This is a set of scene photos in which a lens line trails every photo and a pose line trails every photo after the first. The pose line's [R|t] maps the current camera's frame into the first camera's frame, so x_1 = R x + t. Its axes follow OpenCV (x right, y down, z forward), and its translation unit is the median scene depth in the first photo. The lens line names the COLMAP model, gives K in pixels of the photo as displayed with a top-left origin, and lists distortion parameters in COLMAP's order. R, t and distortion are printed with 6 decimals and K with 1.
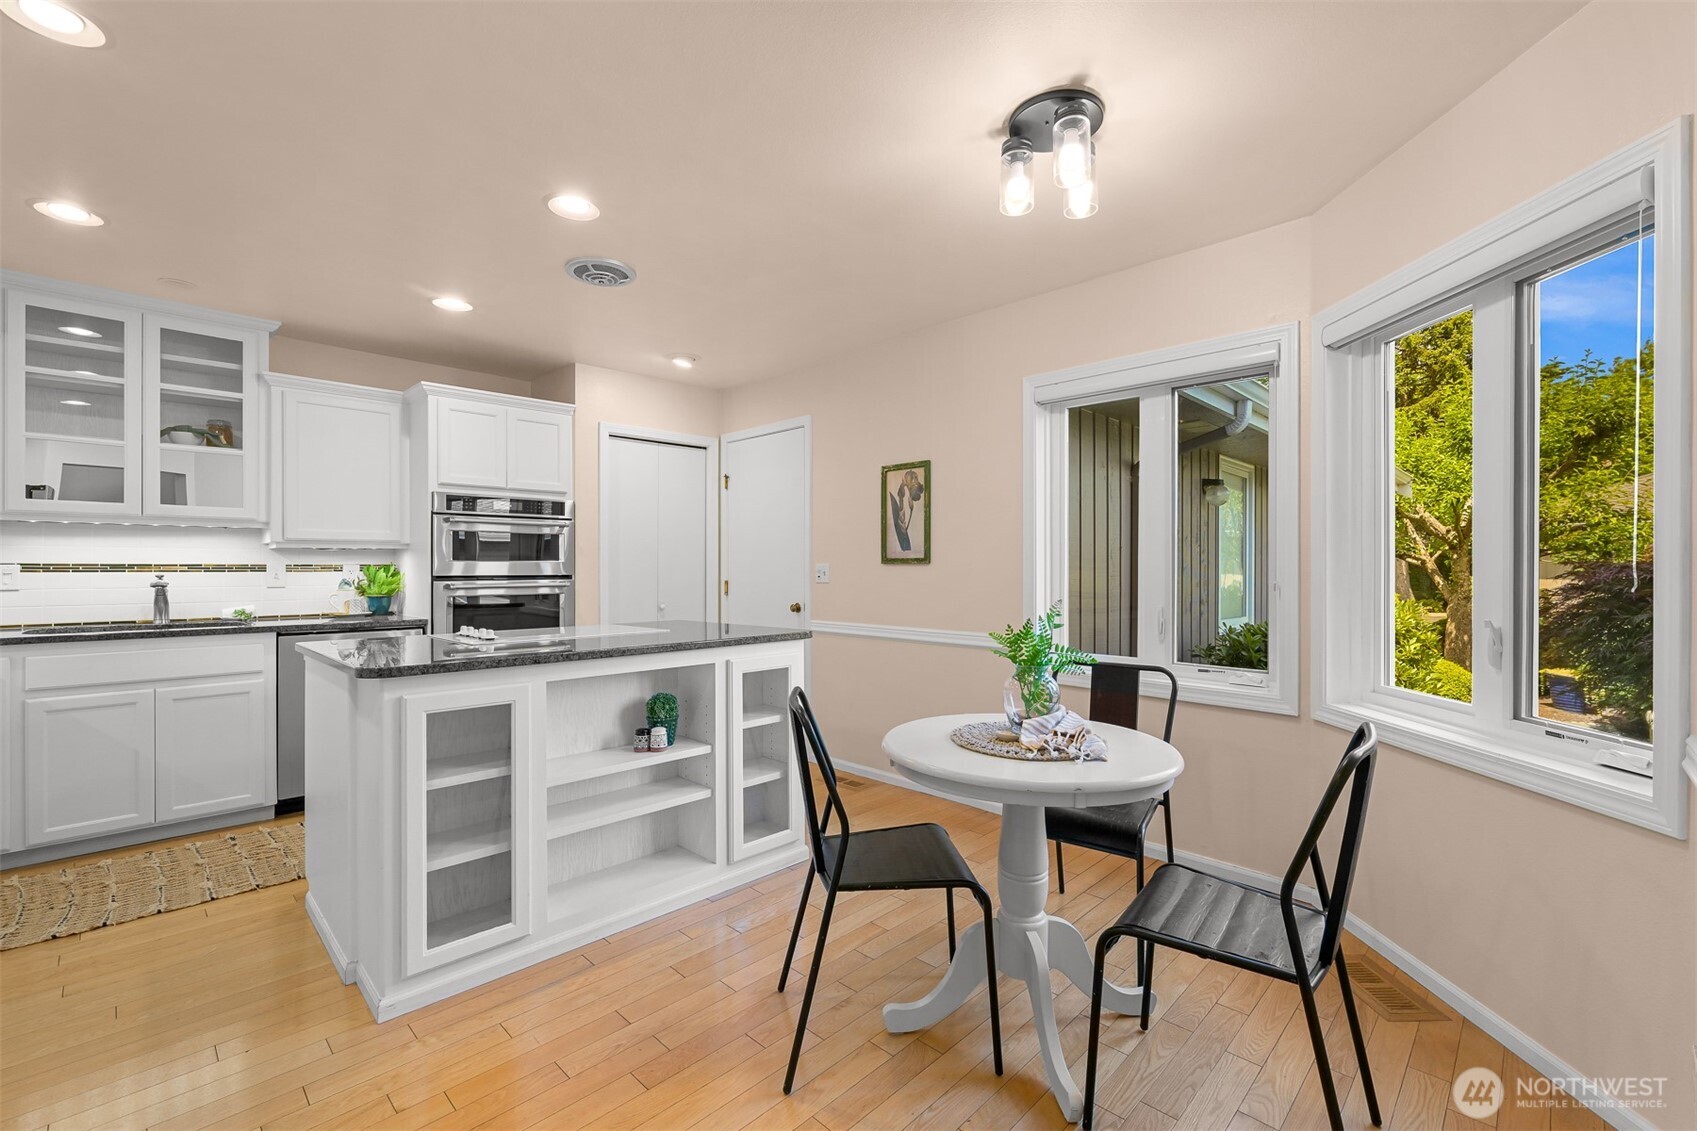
lens RADIAL K [[723.1, 0, 850.5], [0, 723.1, 567.4], [0, 0, 1]] dist [-0.000523, -0.000323]
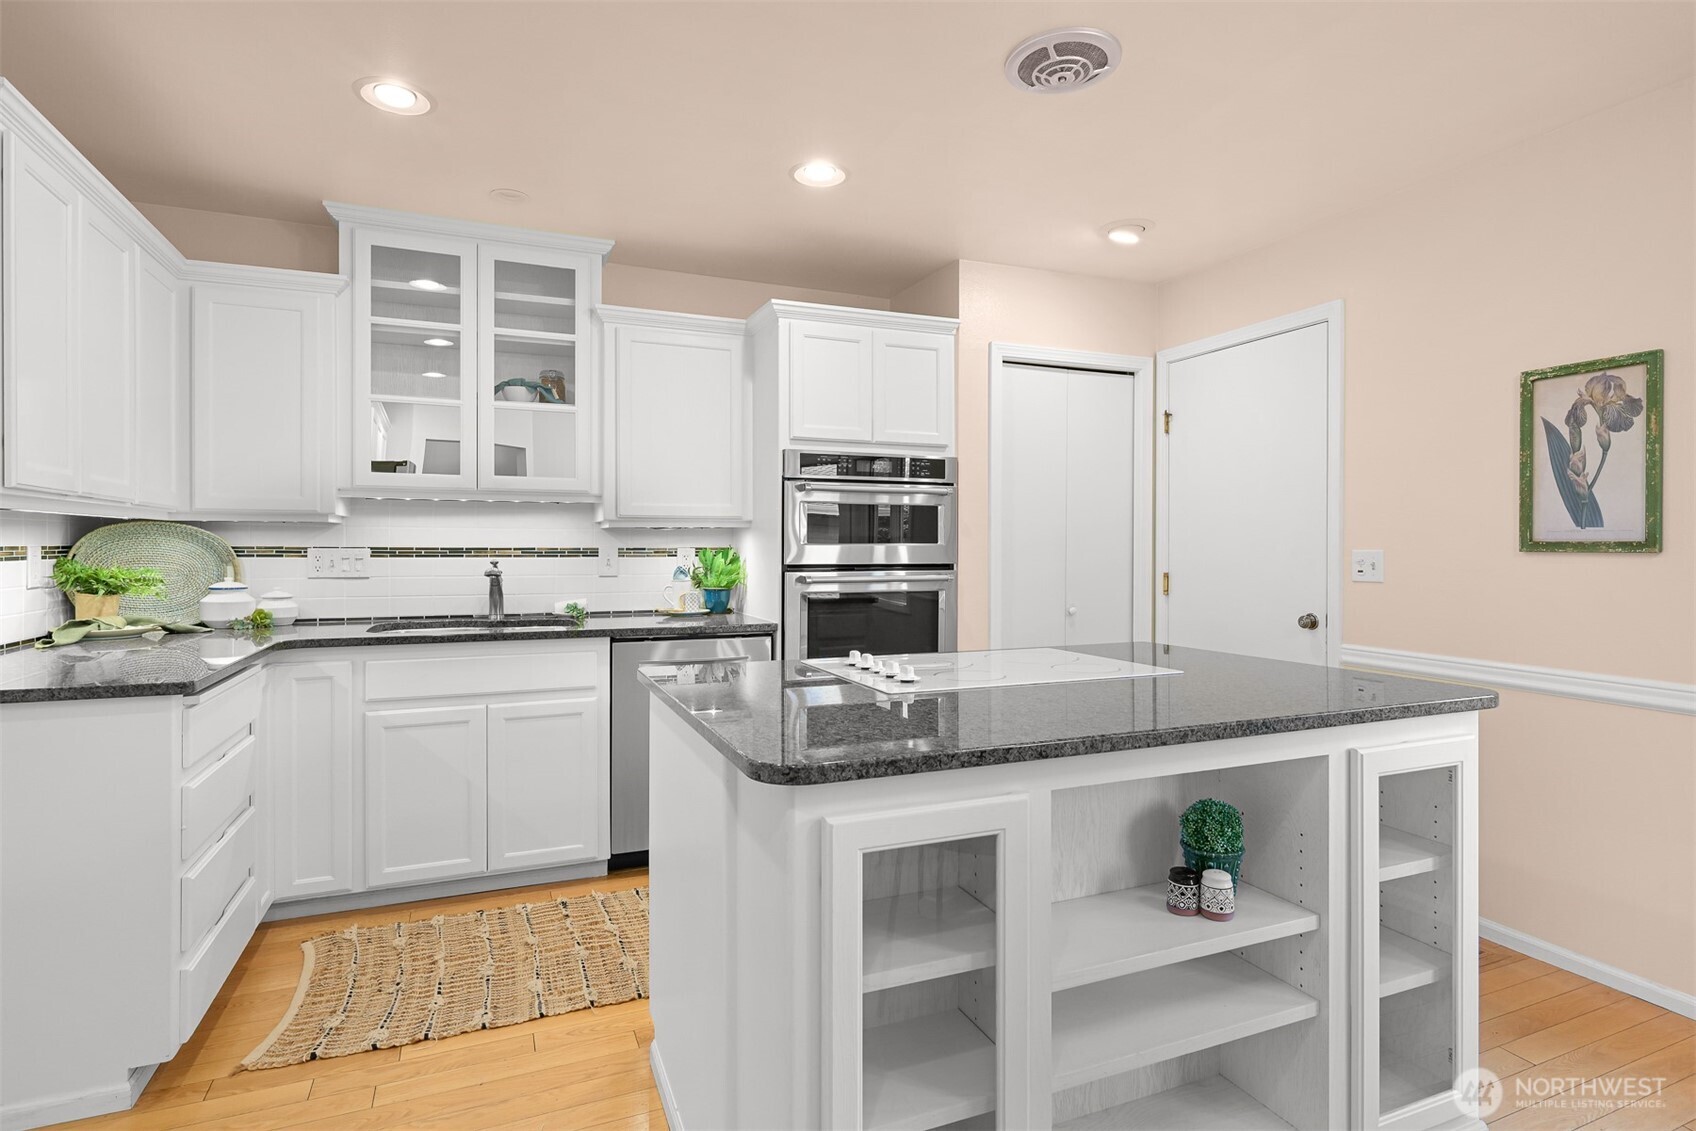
lens RADIAL K [[861.7, 0, 850.3], [0, 861.7, 547.9], [0, 0, 1]] dist [-0.001075, -0.001248]
pose [[0.925612, 0.004527, -0.378446, -0.196406], [-0.002780, 0.999983, 0.005162, -0.010619], [0.378463, -0.003726, 0.925609, 0.230720]]
